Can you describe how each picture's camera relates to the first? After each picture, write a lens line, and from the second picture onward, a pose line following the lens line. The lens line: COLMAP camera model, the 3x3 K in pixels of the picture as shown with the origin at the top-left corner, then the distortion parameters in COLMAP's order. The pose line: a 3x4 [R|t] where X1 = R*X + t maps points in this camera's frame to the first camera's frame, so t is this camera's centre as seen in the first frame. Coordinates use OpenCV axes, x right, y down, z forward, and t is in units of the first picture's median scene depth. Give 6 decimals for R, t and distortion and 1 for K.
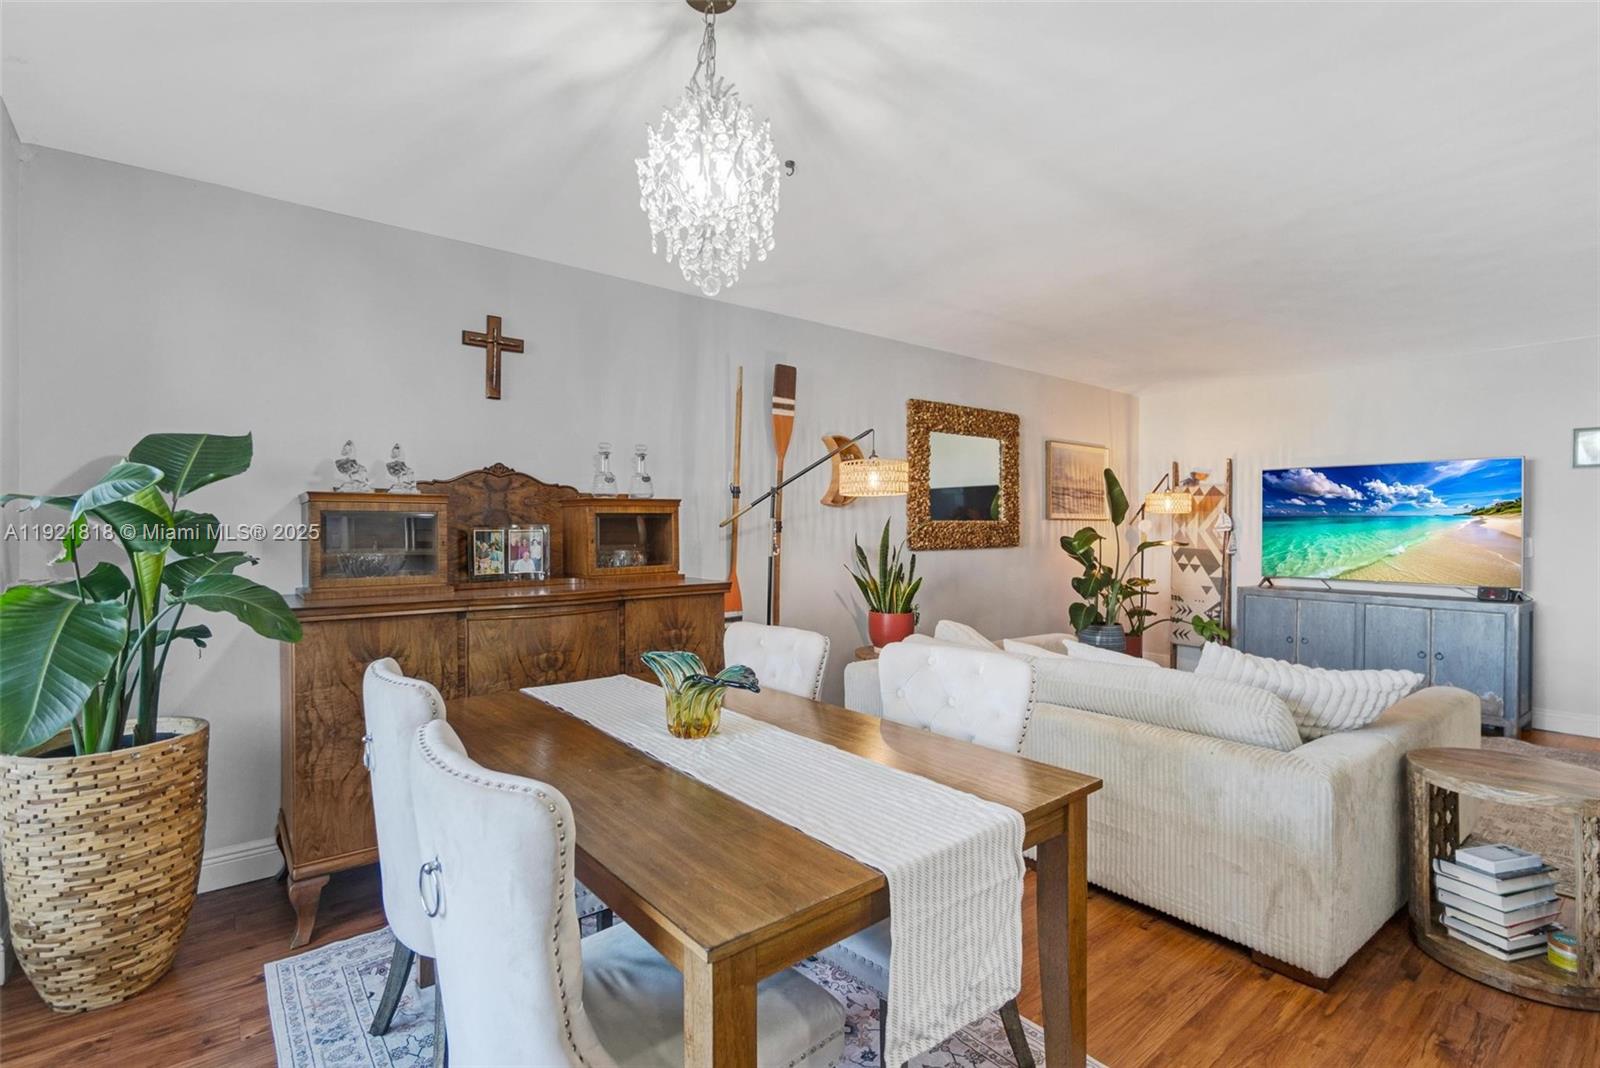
lens RADIAL K [[735.7, 0, 793.4], [0, 735.7, 530.3], [0, 0, 1]] dist [0.004036, 0.001743]
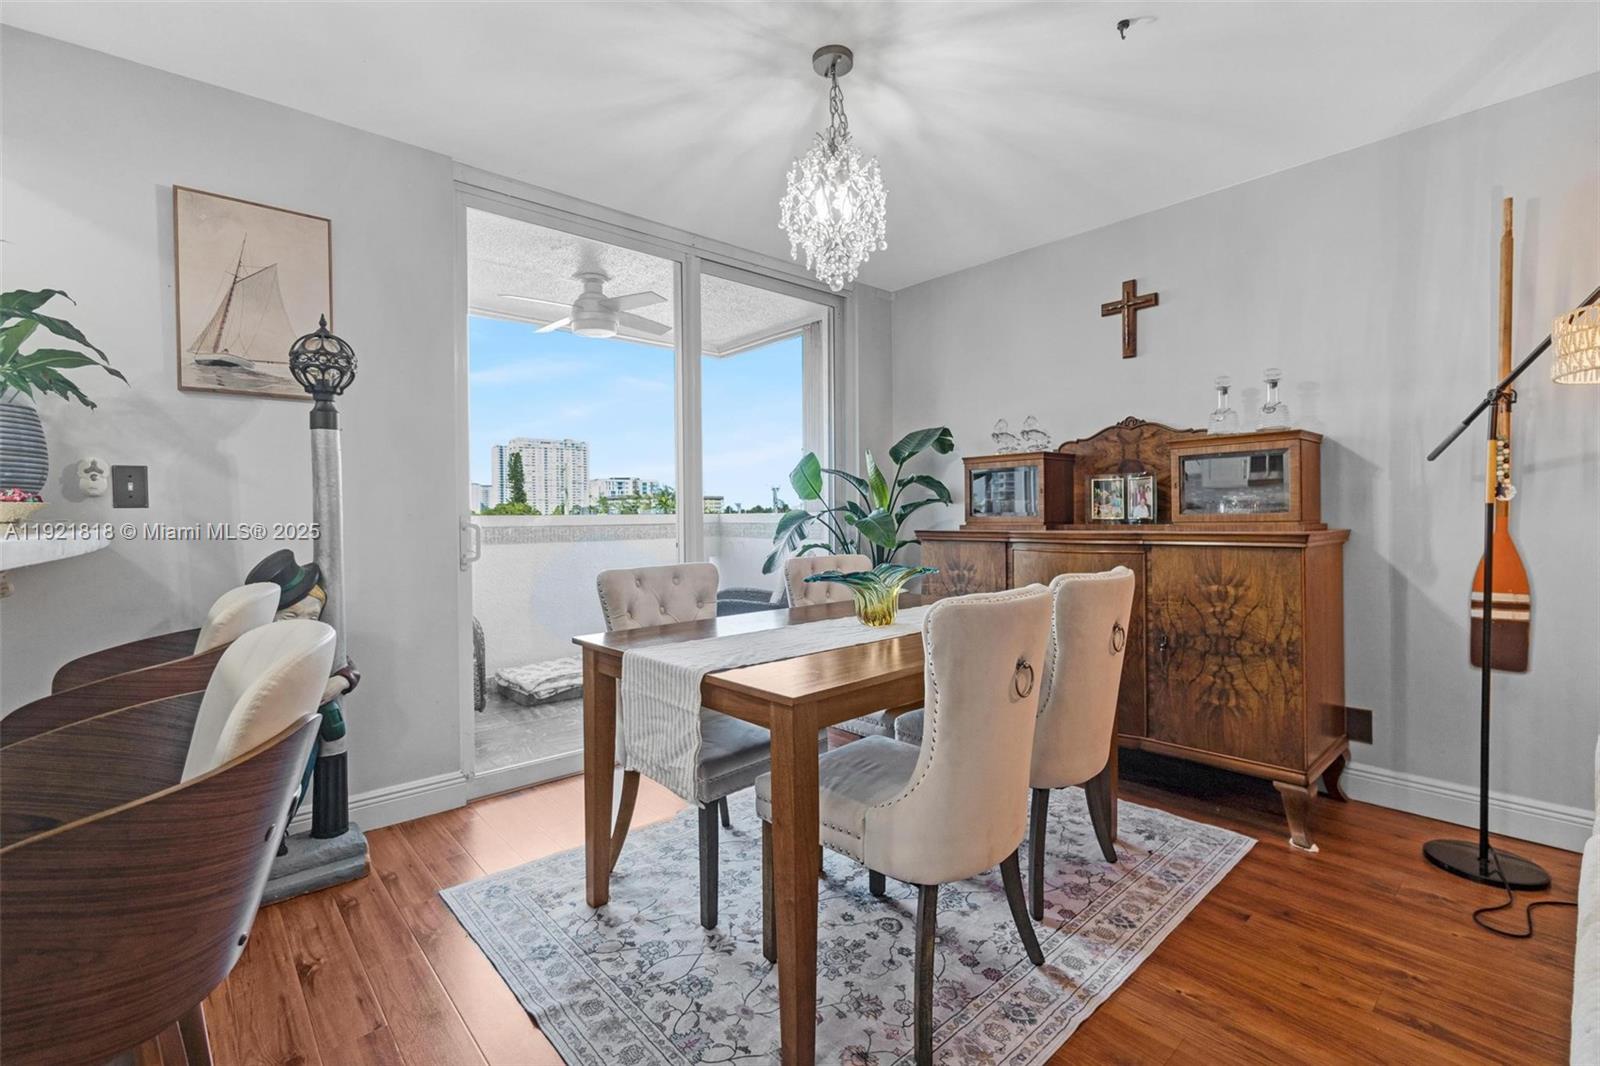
lens RADIAL K [[704.1, 0, 783.1], [0, 704.1, 518.7], [0, 0, 1]] dist [-0.002465, -0.000445]
pose [[0.046628, 0.009508, -0.998867, 0.399189], [0.010637, 0.999893, 0.010014, 0.027968], [0.998856, -0.011092, 0.046522, 0.290730]]
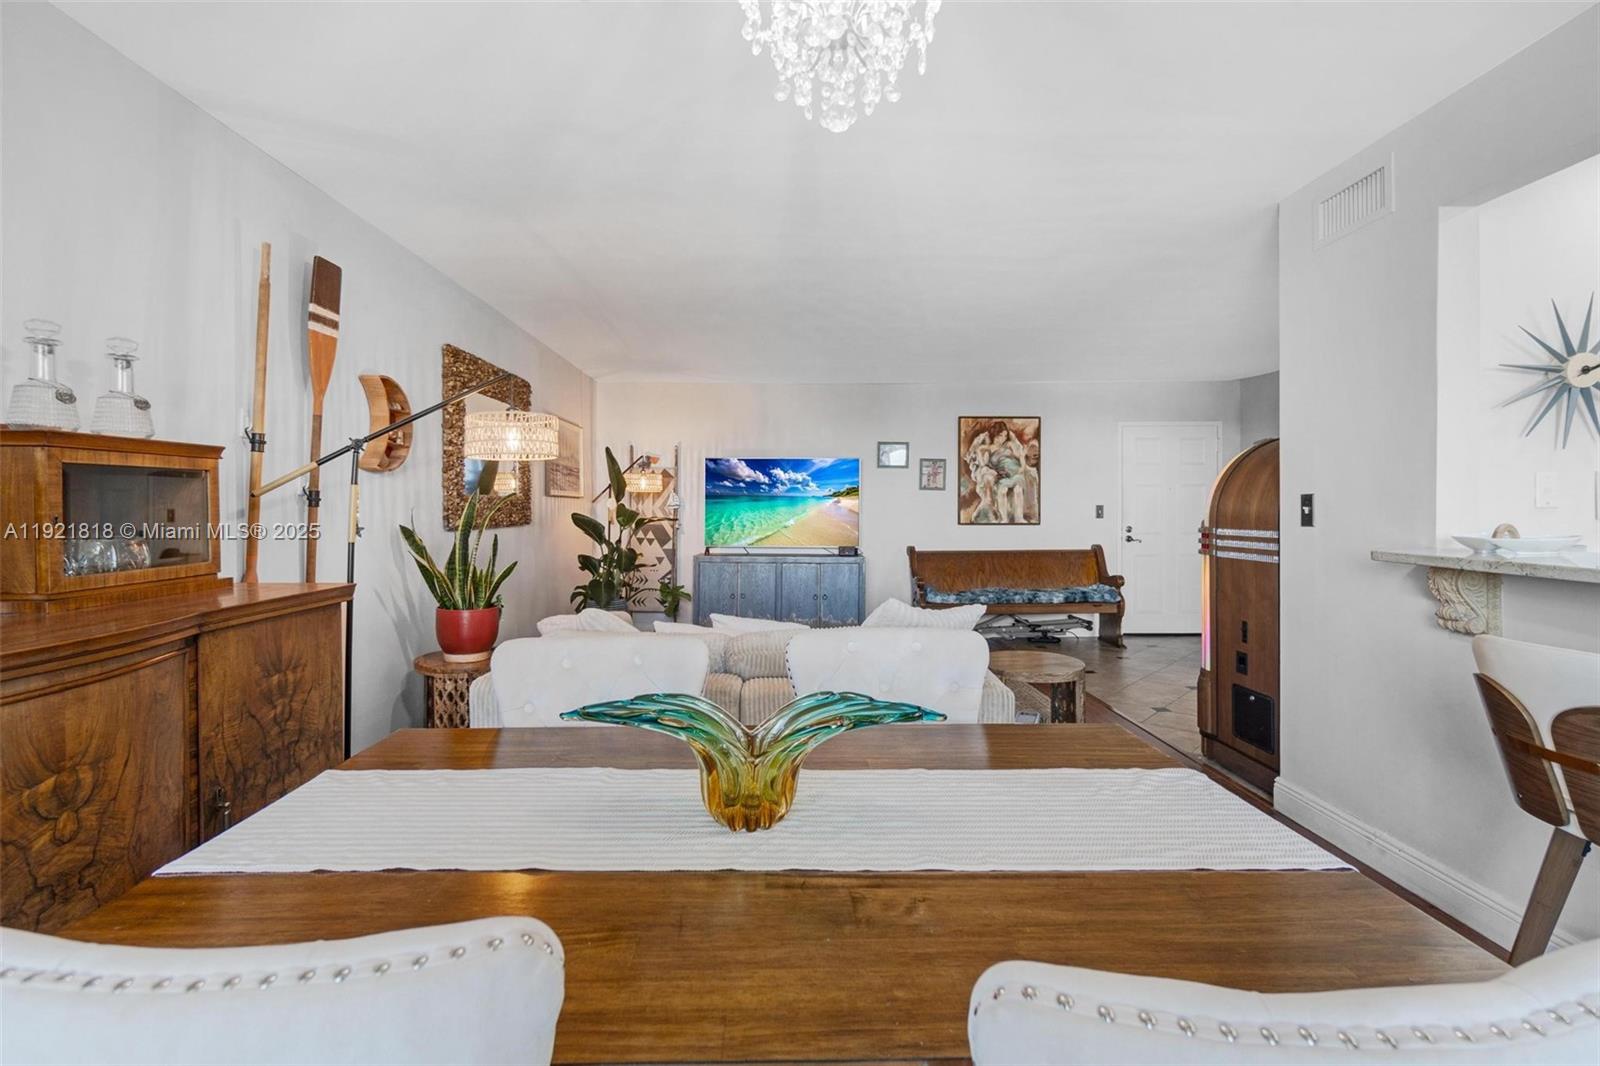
lens RADIAL K [[704.1, 0, 783.1], [0, 704.1, 518.7], [0, 0, 1]] dist [-0.002465, -0.000445]
pose [[0.622616, -0.010387, 0.782458, -0.217410], [0.002099, 0.999930, 0.011604, 0.005636], [-0.782524, -0.005583, 0.622595, 0.224995]]
